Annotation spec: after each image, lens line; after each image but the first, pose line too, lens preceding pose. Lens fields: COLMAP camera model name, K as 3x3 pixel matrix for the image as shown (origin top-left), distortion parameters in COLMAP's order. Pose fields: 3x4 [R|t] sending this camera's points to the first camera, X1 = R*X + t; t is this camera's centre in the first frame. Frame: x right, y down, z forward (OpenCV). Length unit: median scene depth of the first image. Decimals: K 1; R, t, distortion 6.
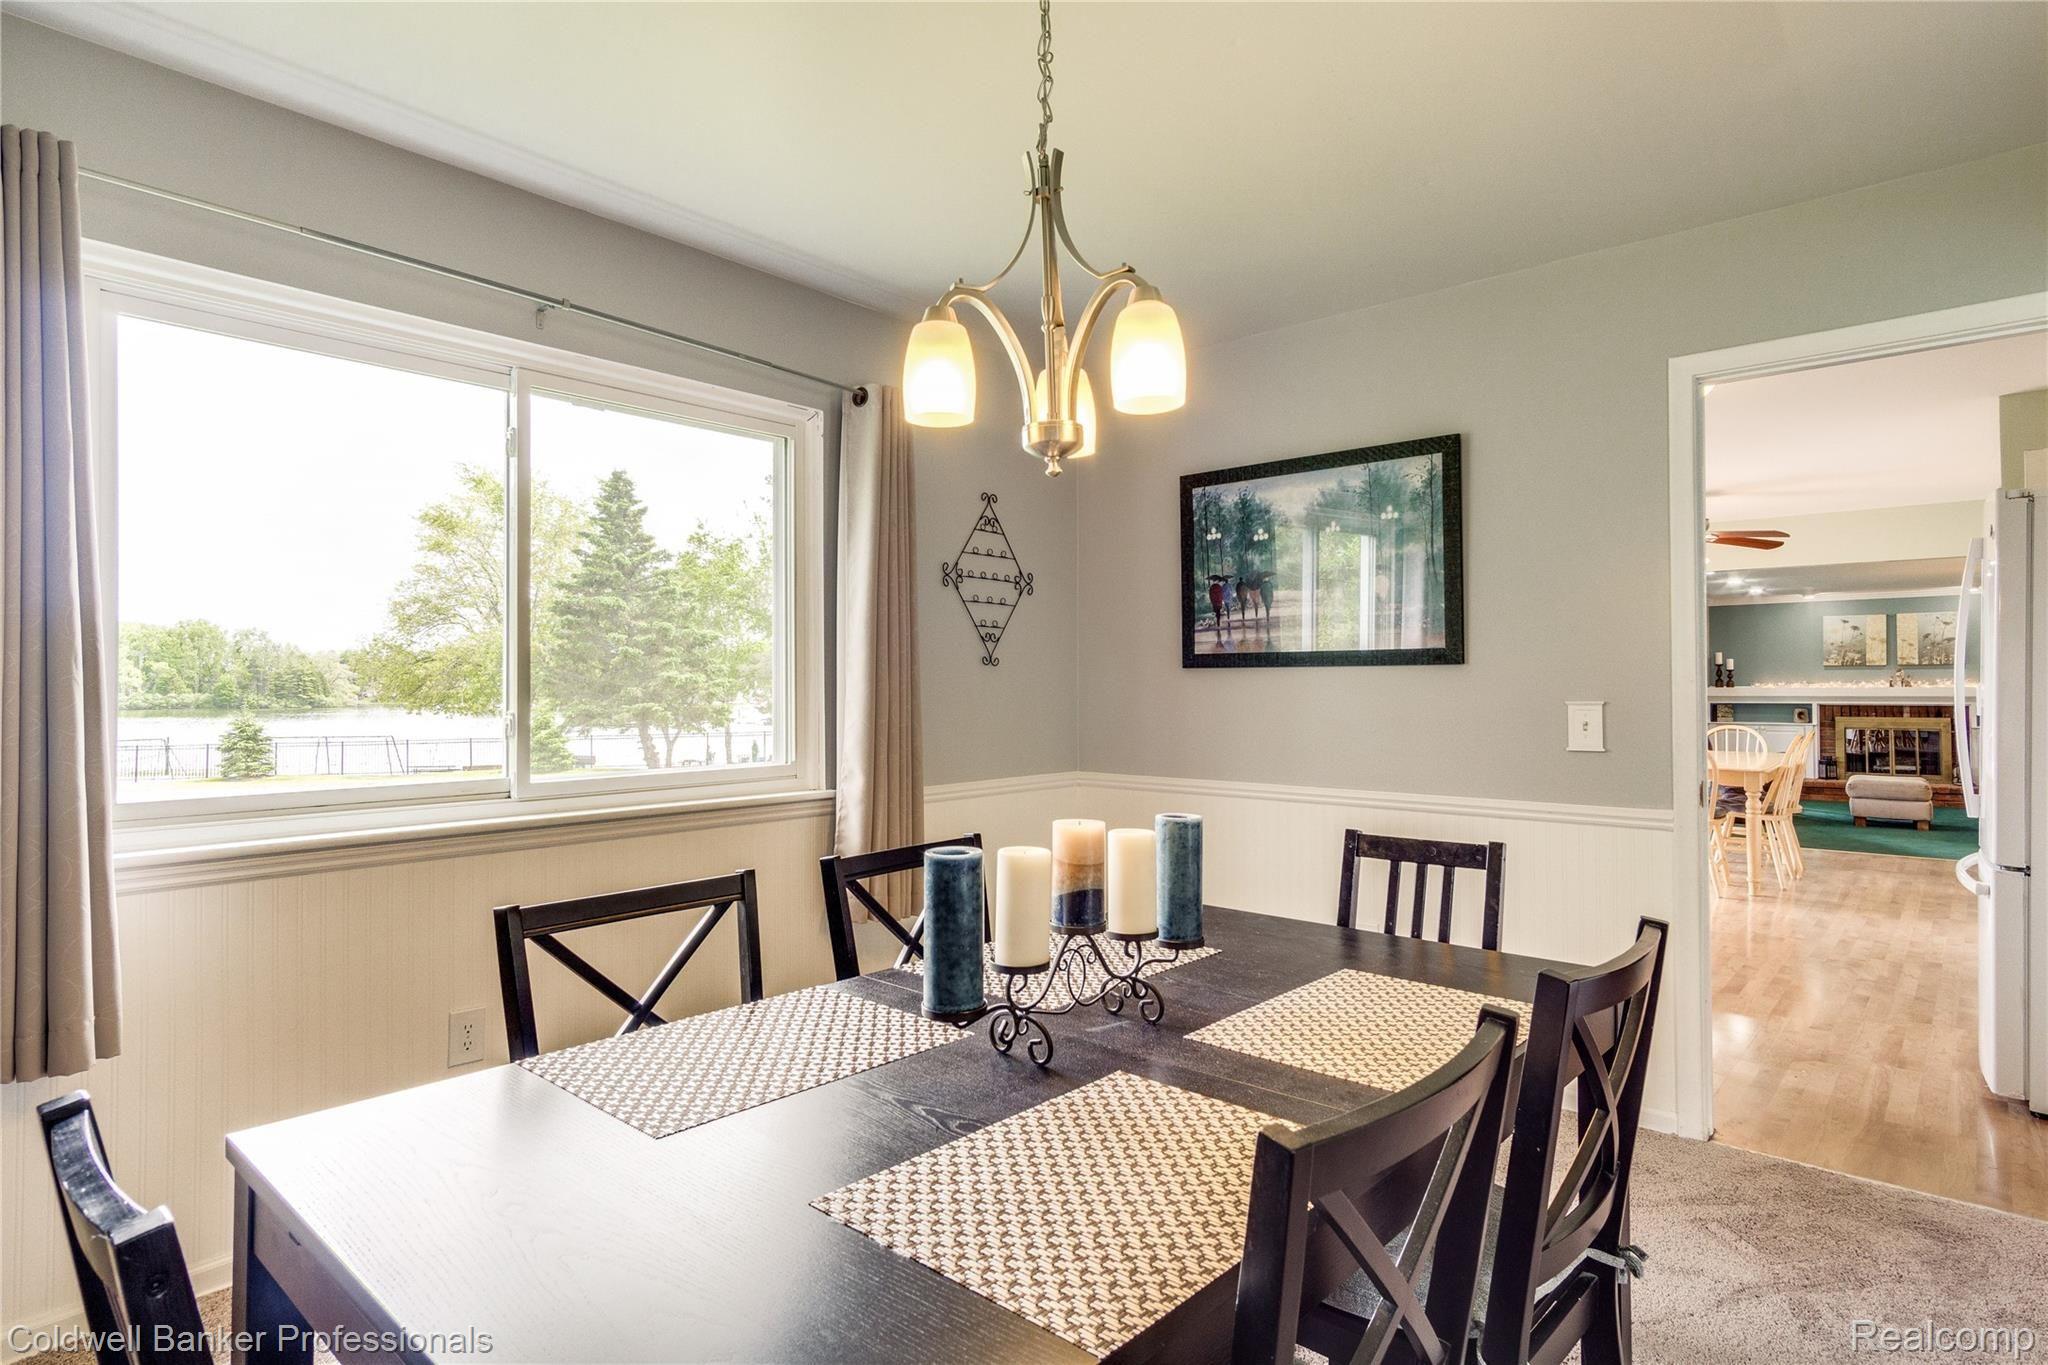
lens RADIAL K [[1098.7, 0, 1031.6], [0, 1098.7, 684.9], [0, 0, 1]] dist [0.005825, 0.000773]
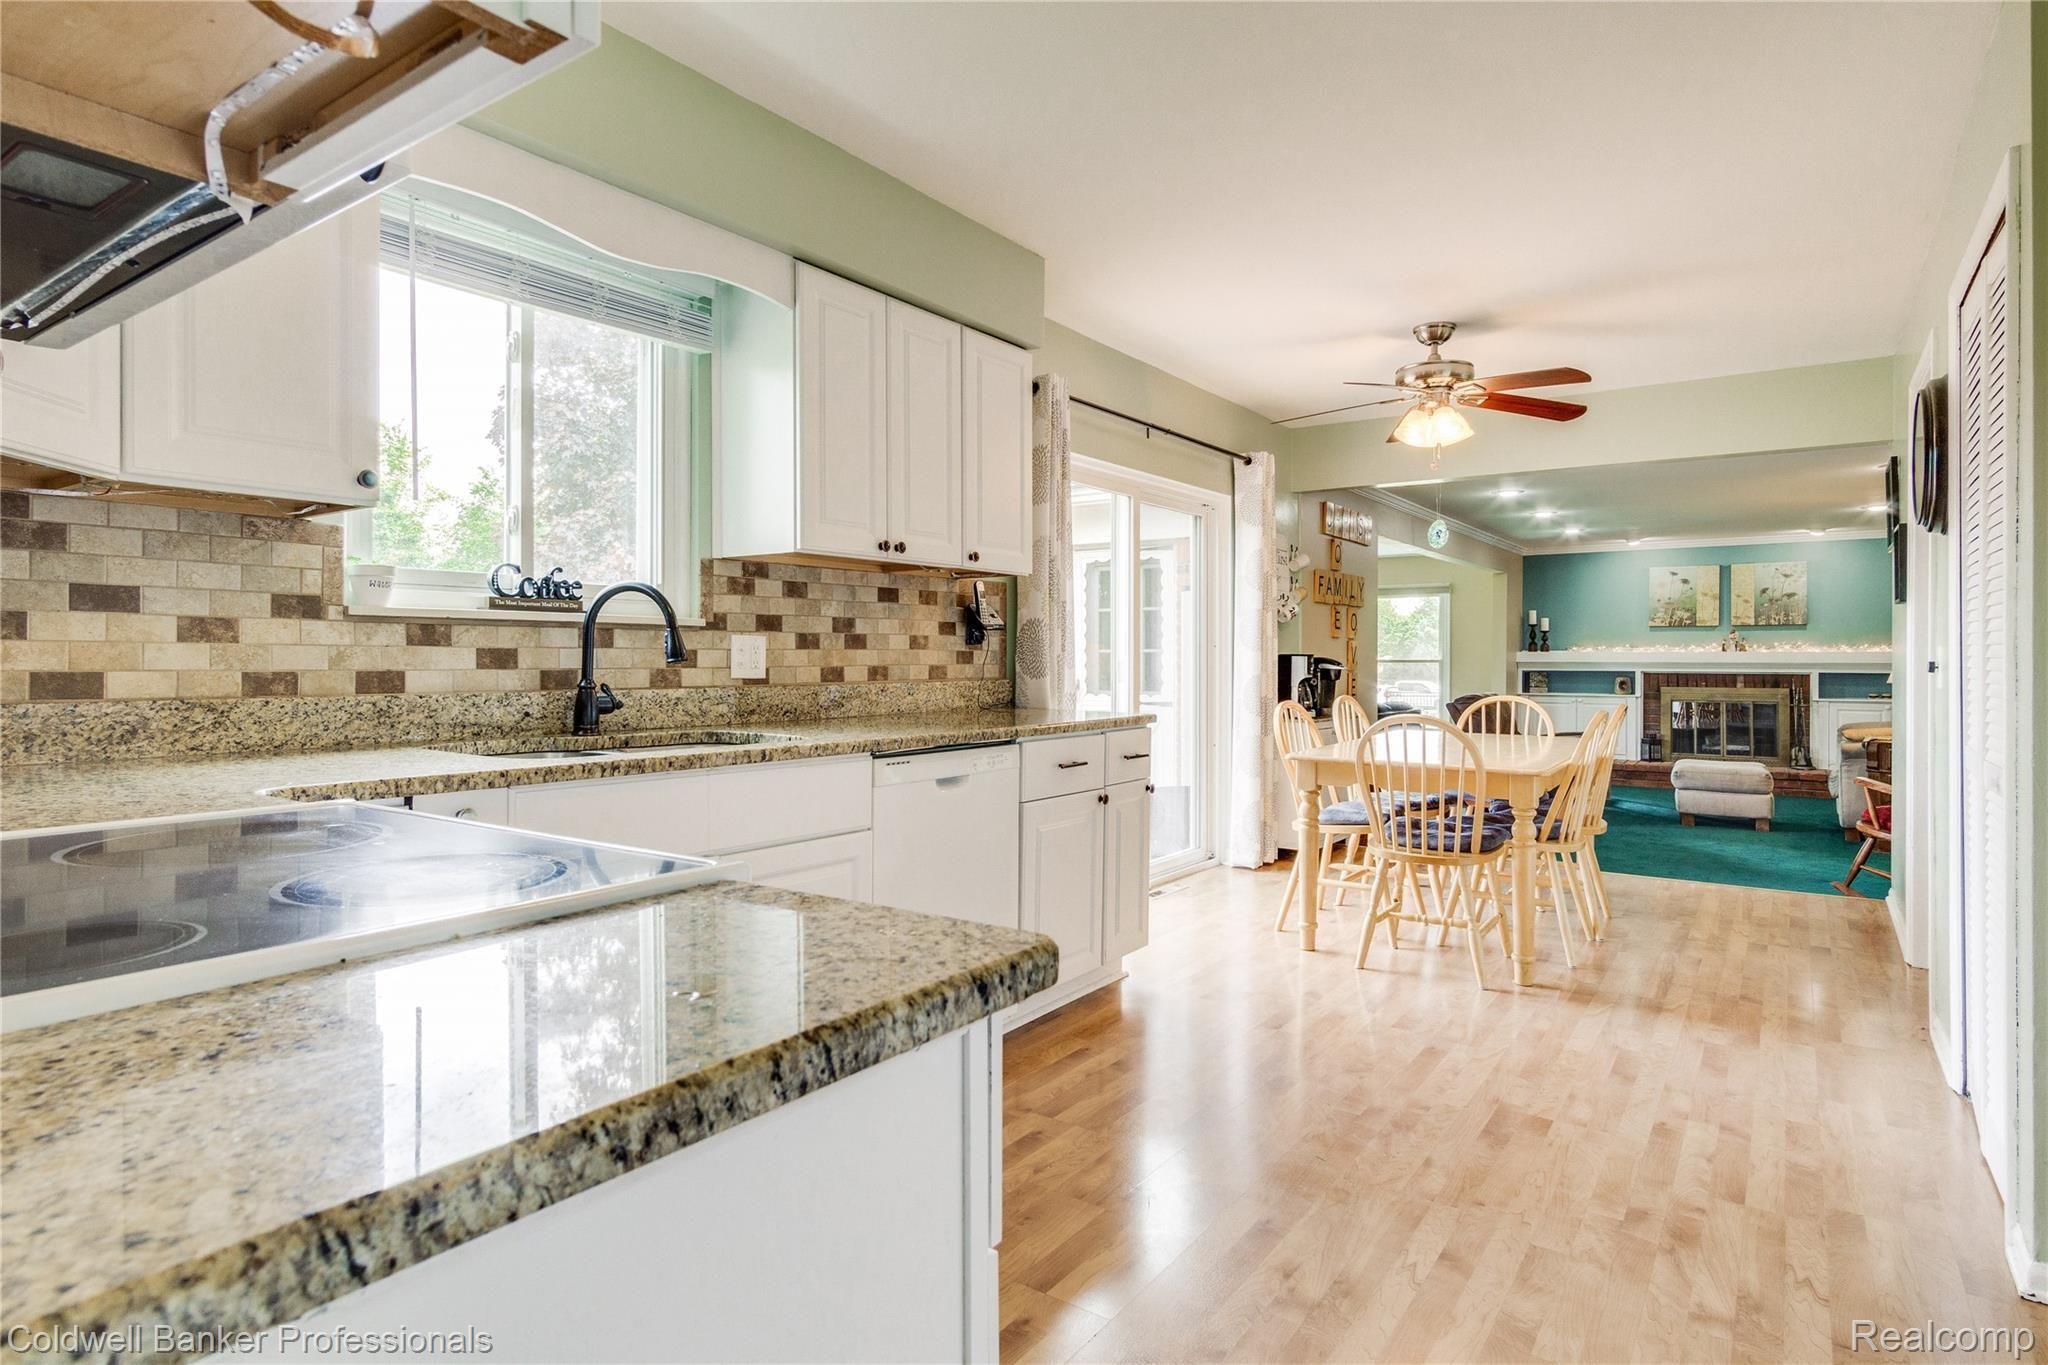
lens RADIAL K [[1098.7, 0, 1019.2], [0, 1098.7, 674.1], [0, 0, 1]] dist [0.005825, 0.000773]
pose [[0.995222, 0.003213, 0.097582, 0.165189], [-0.004654, 0.999883, 0.014551, 0.009486], [-0.097524, -0.014936, 0.995121, 0.219430]]
